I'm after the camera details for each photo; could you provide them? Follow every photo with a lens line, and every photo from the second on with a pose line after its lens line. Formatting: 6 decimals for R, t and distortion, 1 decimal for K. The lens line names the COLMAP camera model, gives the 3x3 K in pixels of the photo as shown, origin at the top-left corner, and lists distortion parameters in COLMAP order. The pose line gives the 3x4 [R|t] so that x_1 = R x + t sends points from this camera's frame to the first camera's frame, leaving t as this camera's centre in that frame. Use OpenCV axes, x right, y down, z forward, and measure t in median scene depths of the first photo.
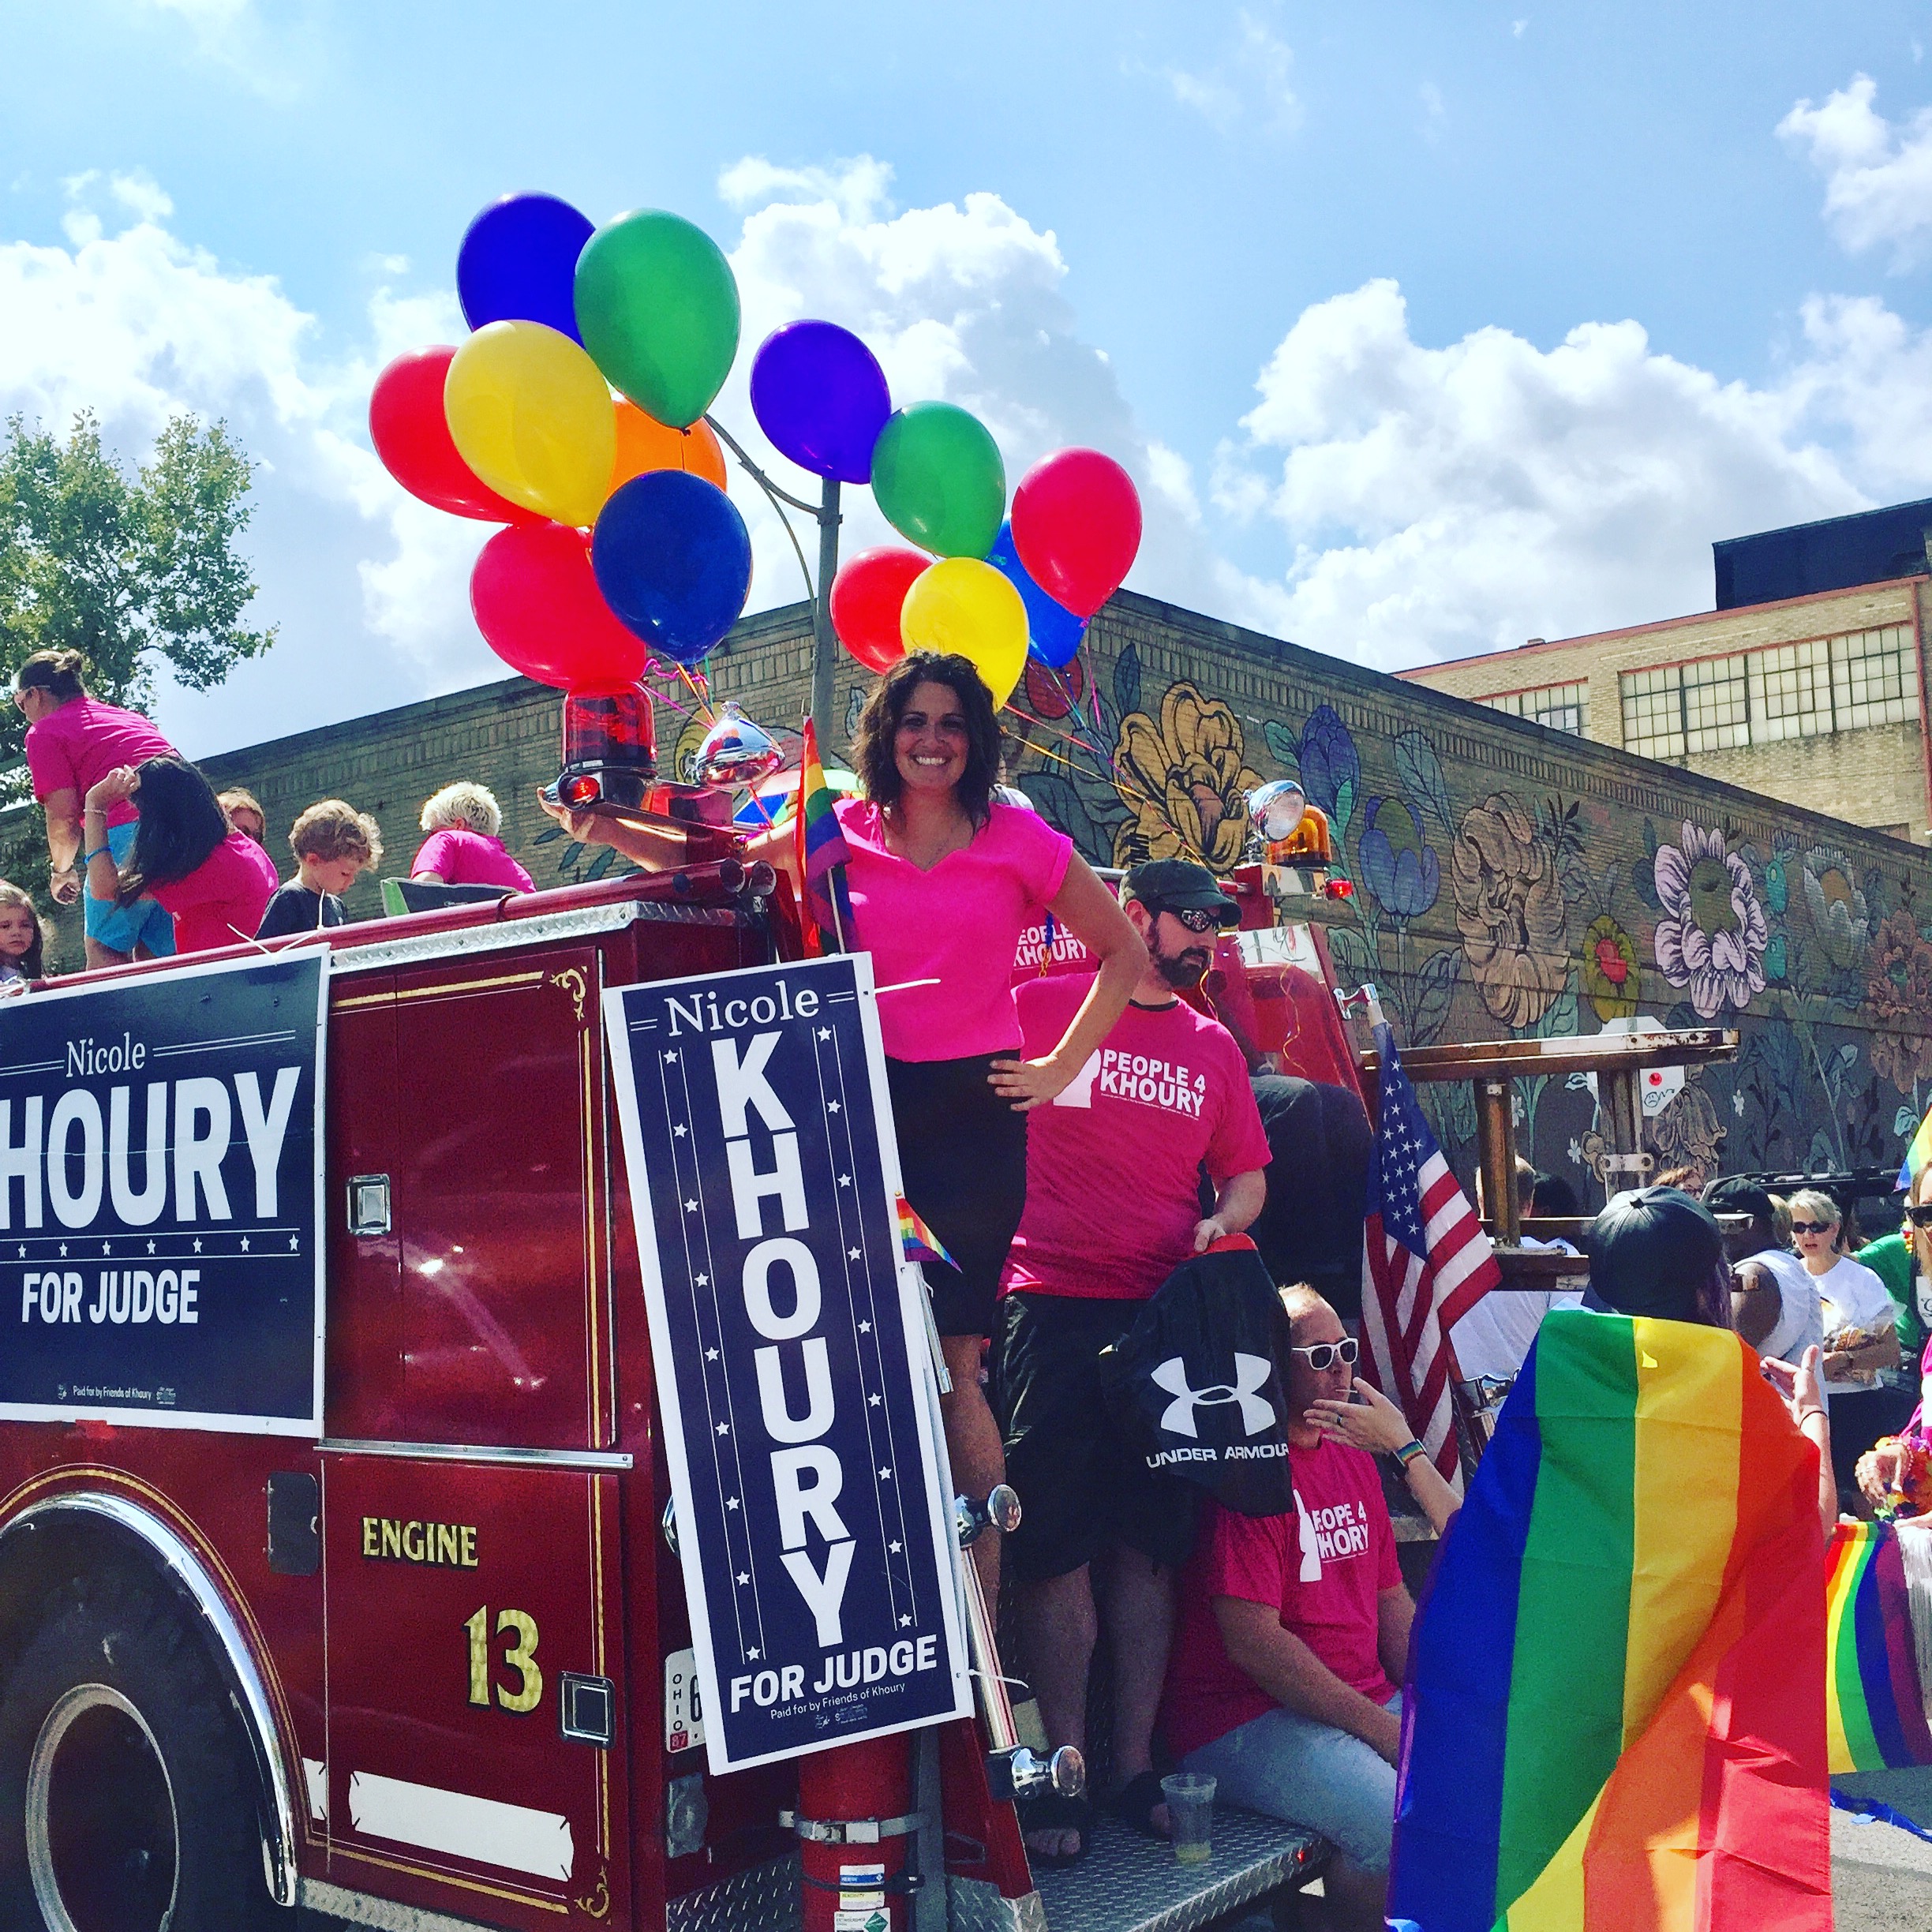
lens RADIAL K [[2011.7, 0, 966.2], [0, 2011.7, 959.5], [0, 0, 1]] dist [-0.015062, 0.000000]
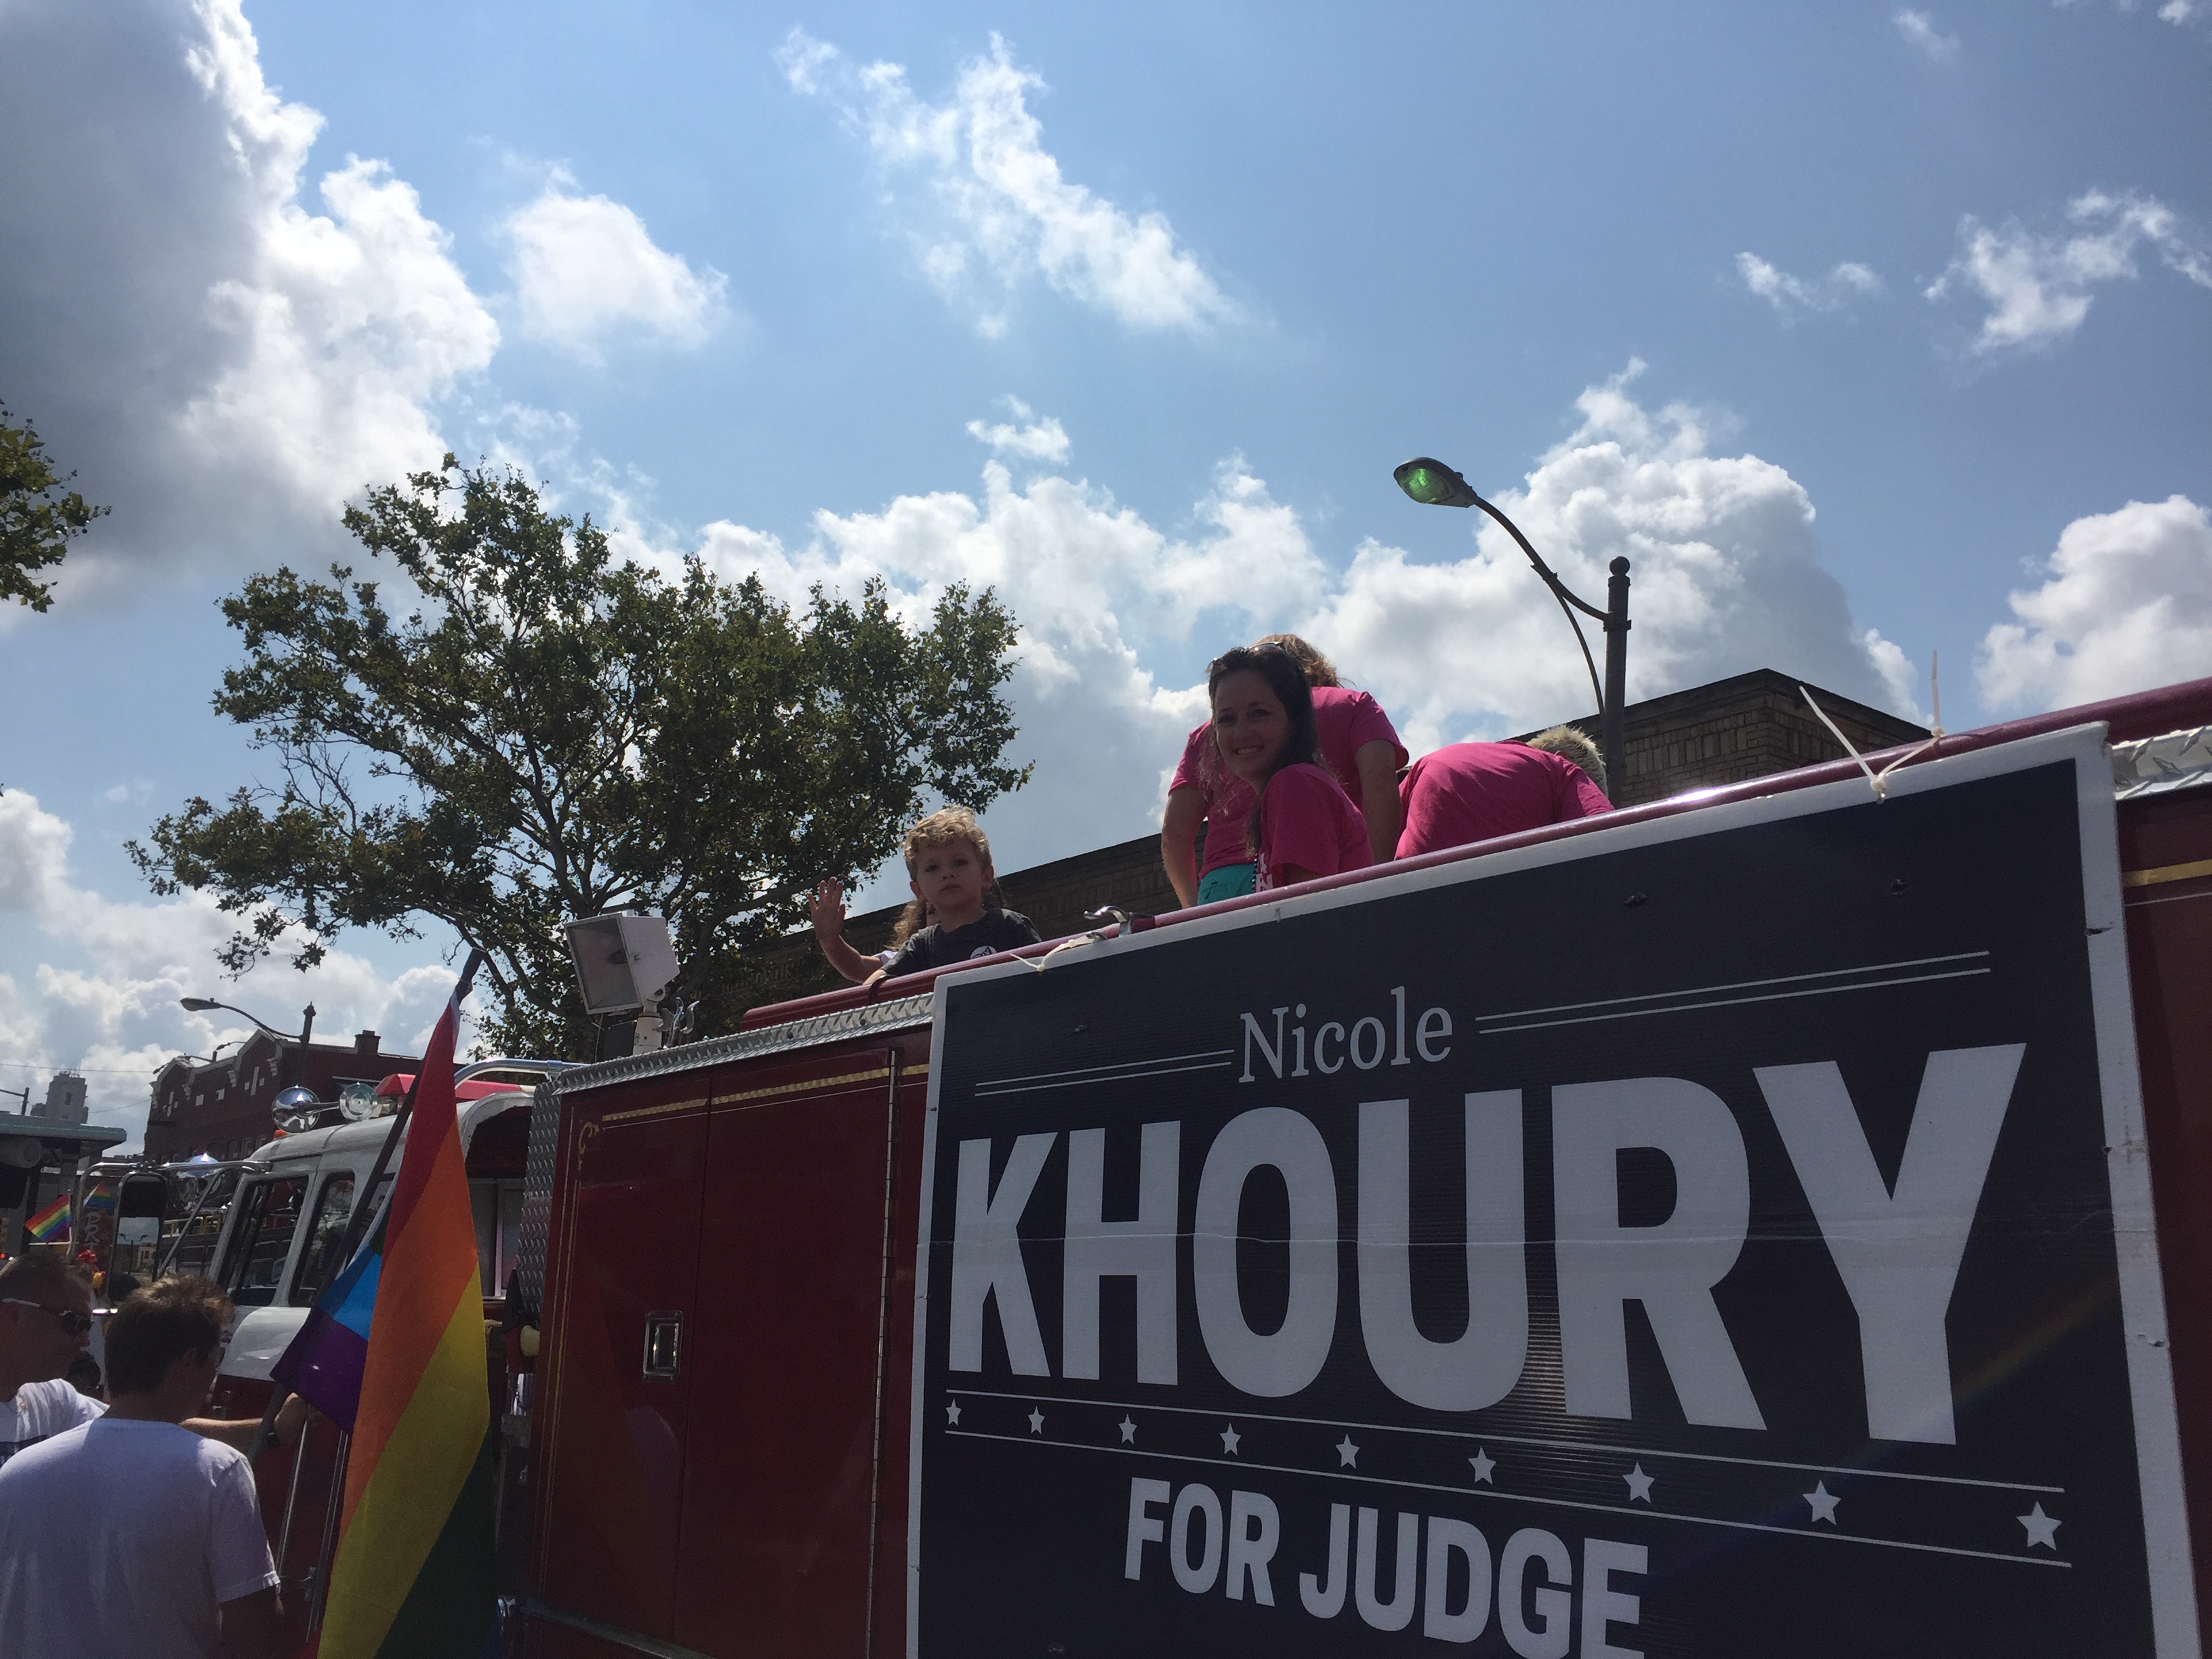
lens RADIAL K [[1897.0, 0, 1102.6], [0, 1897.0, 835.6], [0, 0, 1]] dist [-0.000369, -0.009859]
pose [[0.960963, 0.007933, -0.276562, -0.353682], [-0.044945, 0.990788, -0.127748, 0.060070], [0.273000, 0.135192, 0.952467, 0.534793]]
